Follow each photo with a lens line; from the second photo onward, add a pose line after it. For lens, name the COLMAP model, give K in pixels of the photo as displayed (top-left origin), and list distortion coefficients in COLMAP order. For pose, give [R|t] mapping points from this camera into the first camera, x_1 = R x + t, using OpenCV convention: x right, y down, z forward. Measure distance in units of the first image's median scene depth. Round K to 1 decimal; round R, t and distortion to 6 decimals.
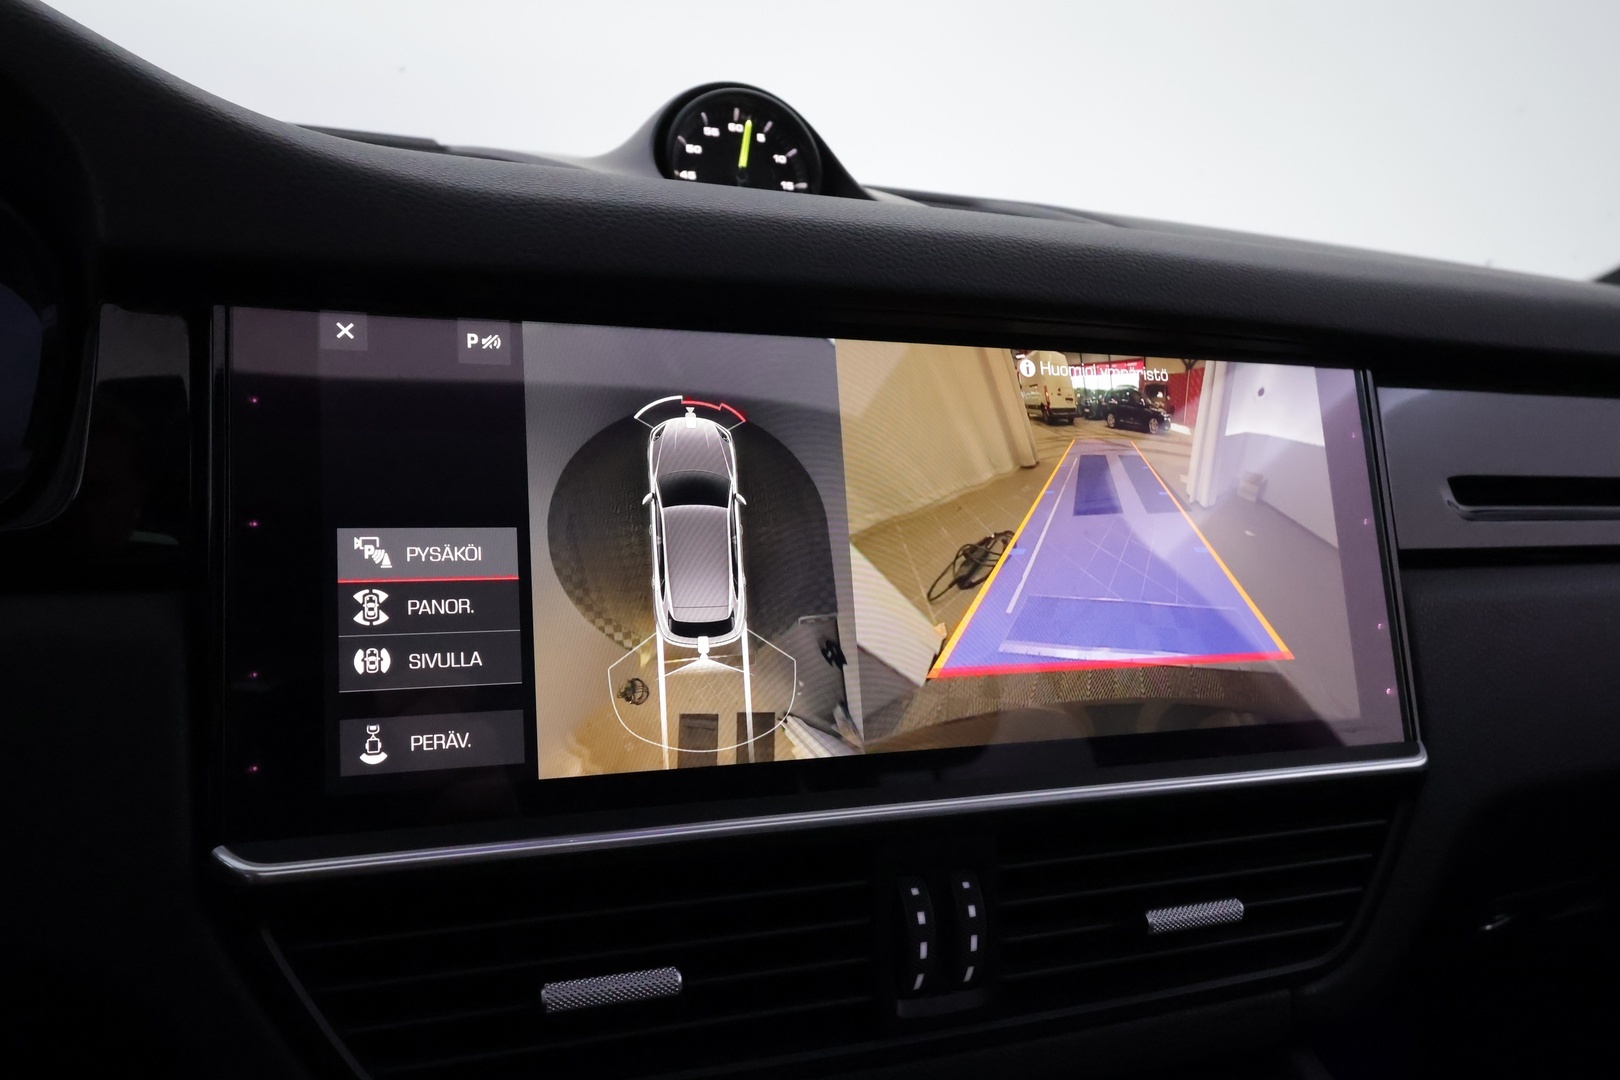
lens RADIAL K [[1301.5, 0, 804.5], [0, 1301.5, 543.6], [0, 0, 1]] dist [0.010914, 0.006609]
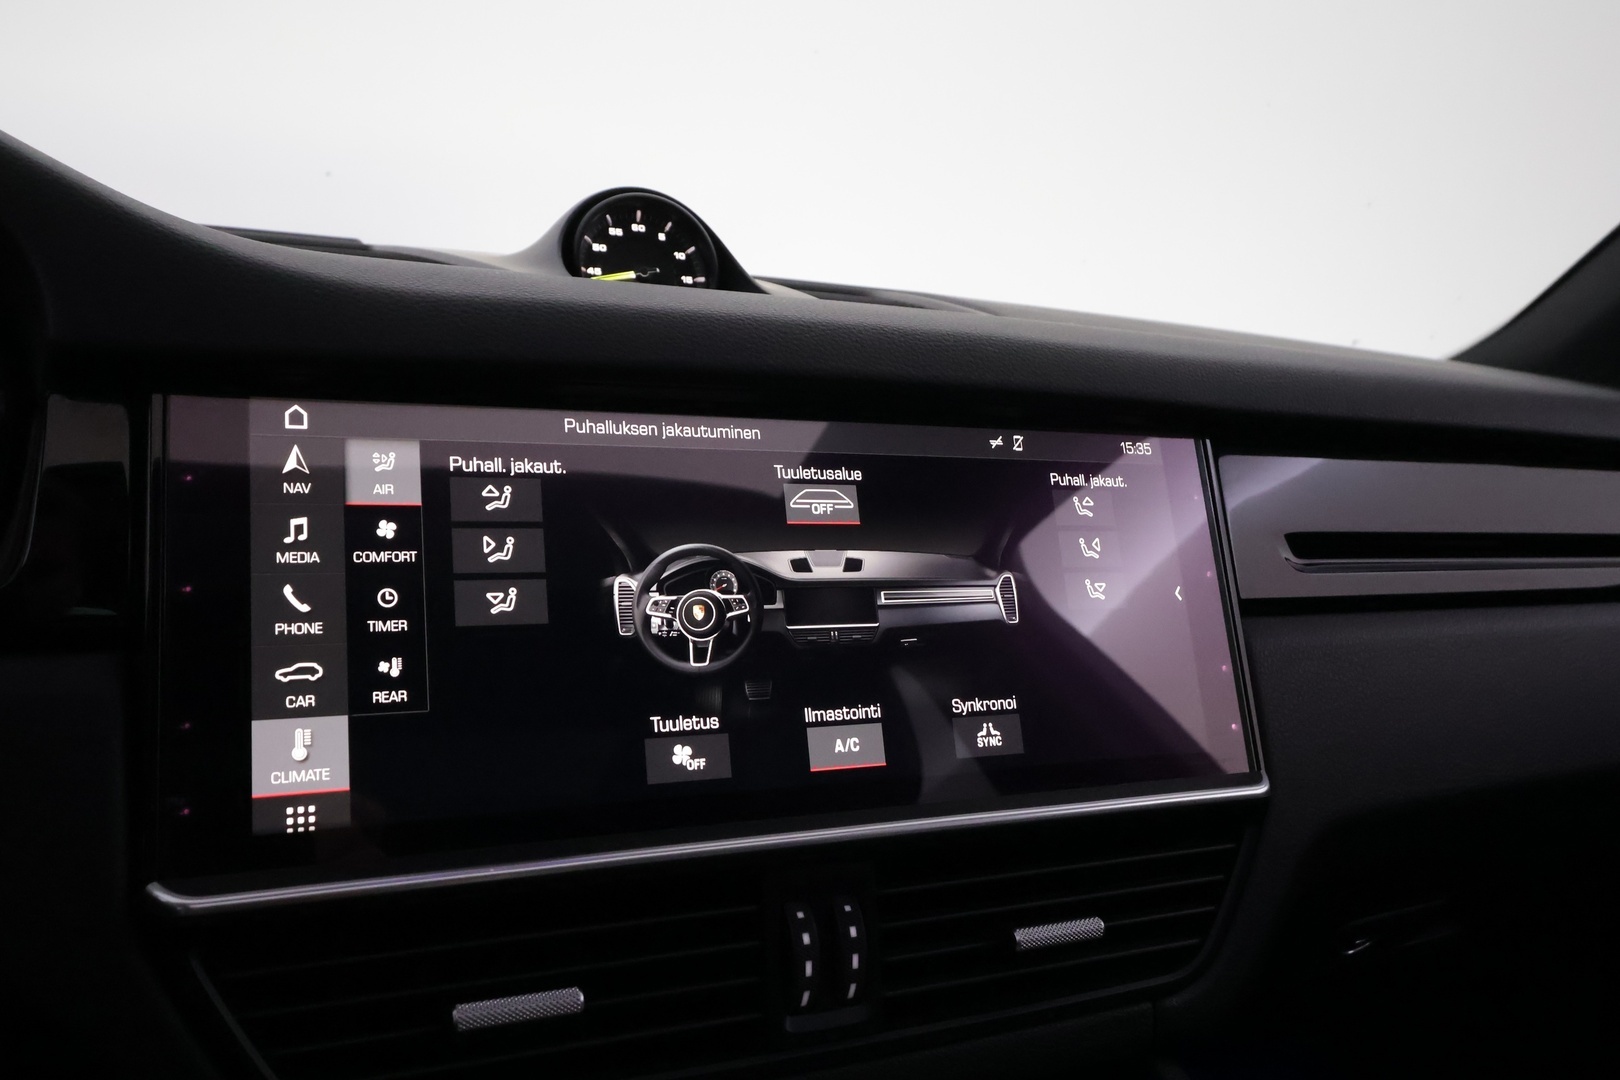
lens RADIAL K [[1311.7, 0, 810.0], [0, 1311.7, 540.0], [0, 0, 1]] dist [0.009063, 0.004937]
pose [[0.998453, -0.018951, 0.052267, 0.032939], [0.022423, 0.997523, -0.066670, 0.020842], [-0.050874, 0.067739, 0.996405, -0.098395]]
